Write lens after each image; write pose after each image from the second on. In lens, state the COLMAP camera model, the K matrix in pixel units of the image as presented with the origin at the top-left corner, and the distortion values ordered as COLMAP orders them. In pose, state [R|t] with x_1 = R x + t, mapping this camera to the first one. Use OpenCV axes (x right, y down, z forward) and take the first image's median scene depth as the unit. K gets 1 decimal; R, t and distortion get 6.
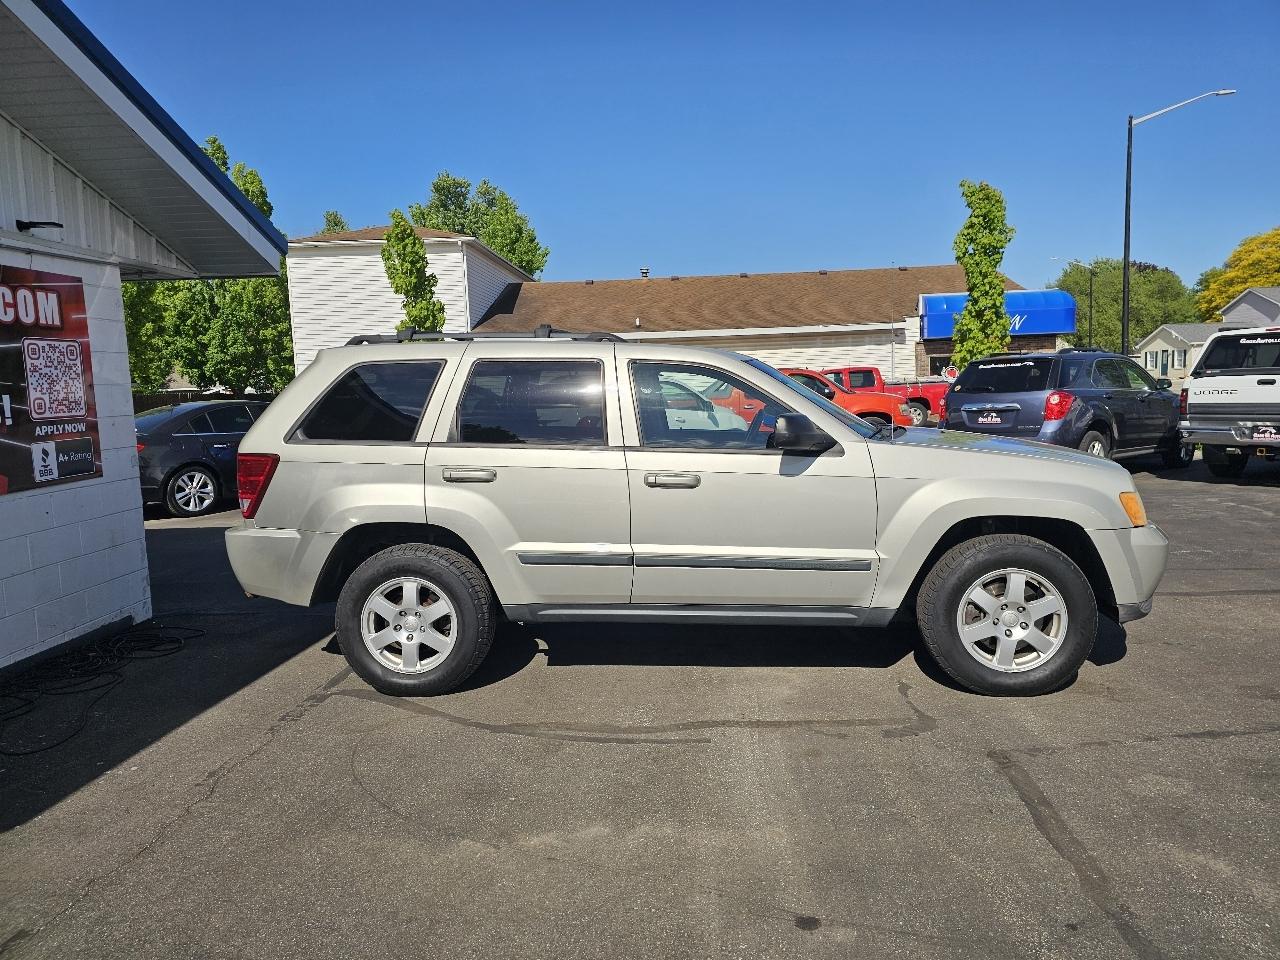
lens RADIAL K [[854.4, 0, 647.2], [0, 854.4, 476.7], [0, 0, 1]] dist [0.065567, -0.065079]
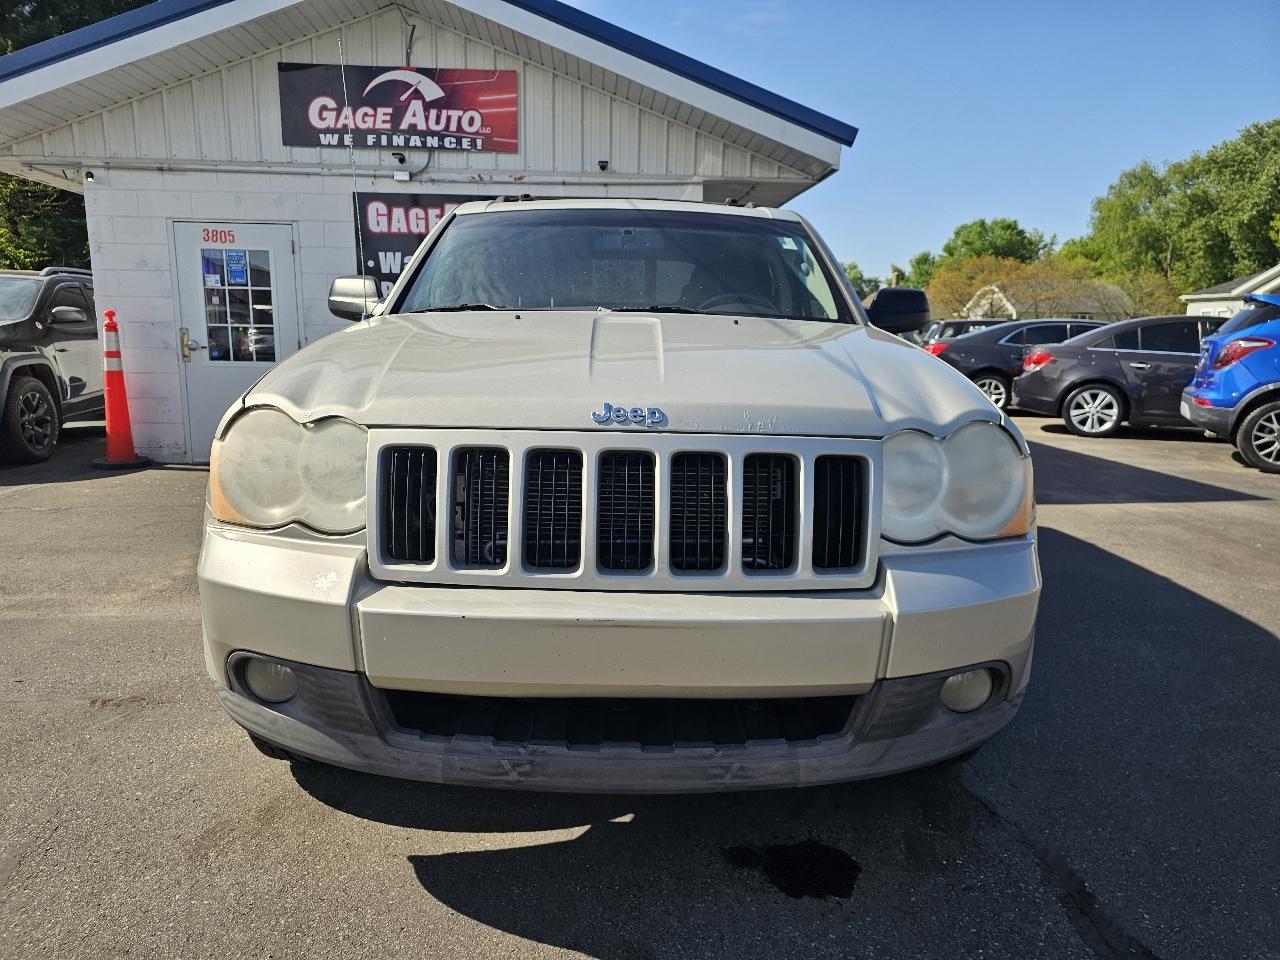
lens RADIAL K [[864.2, 0, 641.0], [0, 864.2, 496.2], [0, 0, 1]] dist [0.032596, -0.027218]
pose [[0.113216, 0.218525, -0.969241, 0.797412], [-0.125291, 0.970866, 0.204256, -0.055132], [0.985639, 0.098313, 0.137297, 0.889430]]
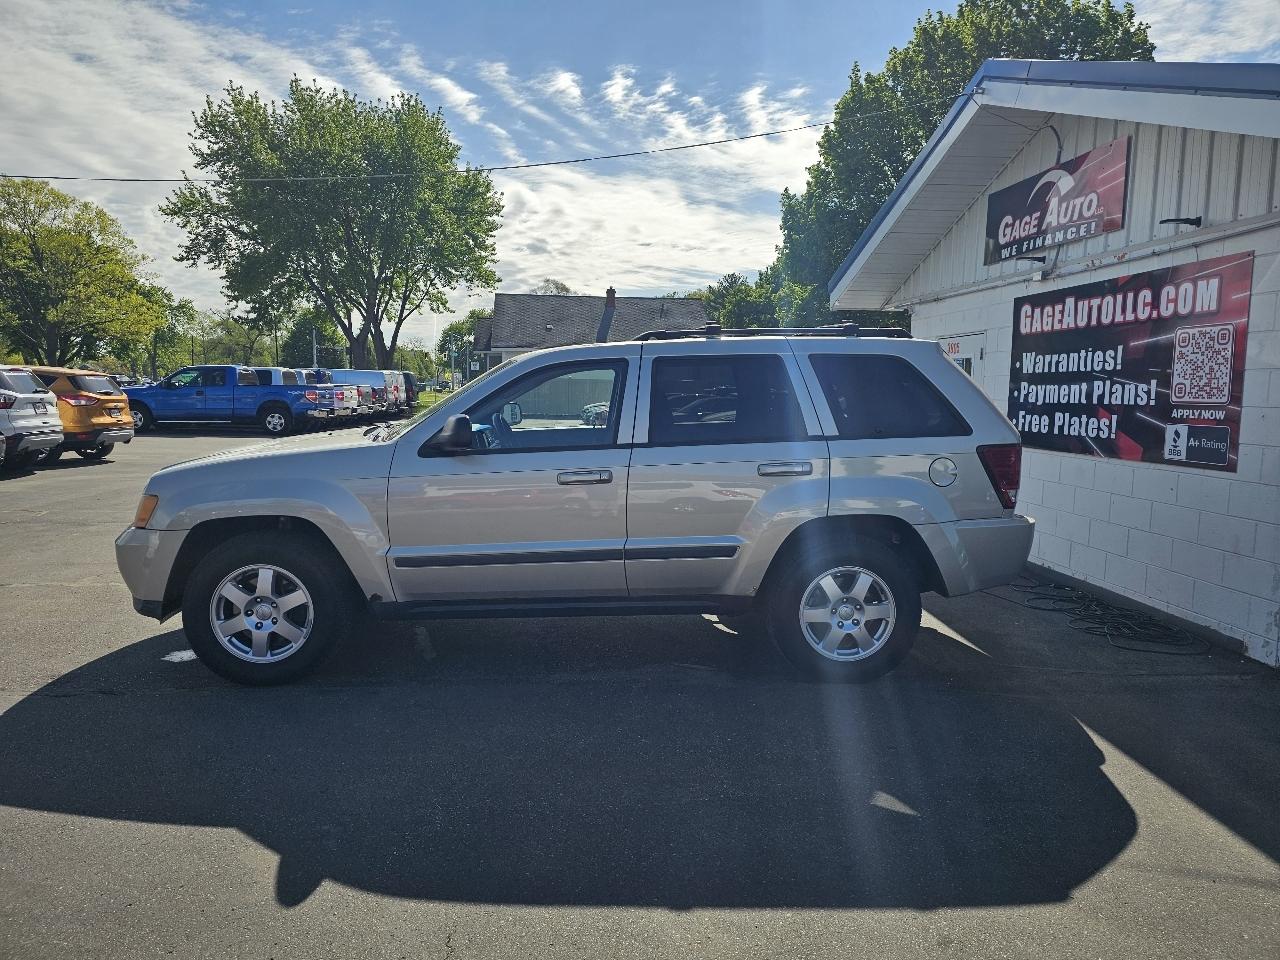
lens RADIAL K [[853.8, 0, 634.5], [0, 853.8, 479.9], [0, 0, 1]] dist [0.066455, -0.064510]
pose [[-0.989462, 0.035650, -0.140339, 0.124991], [0.003878, 0.975395, 0.220430, -0.210838], [0.144744, 0.217562, -0.965254, 1.943264]]
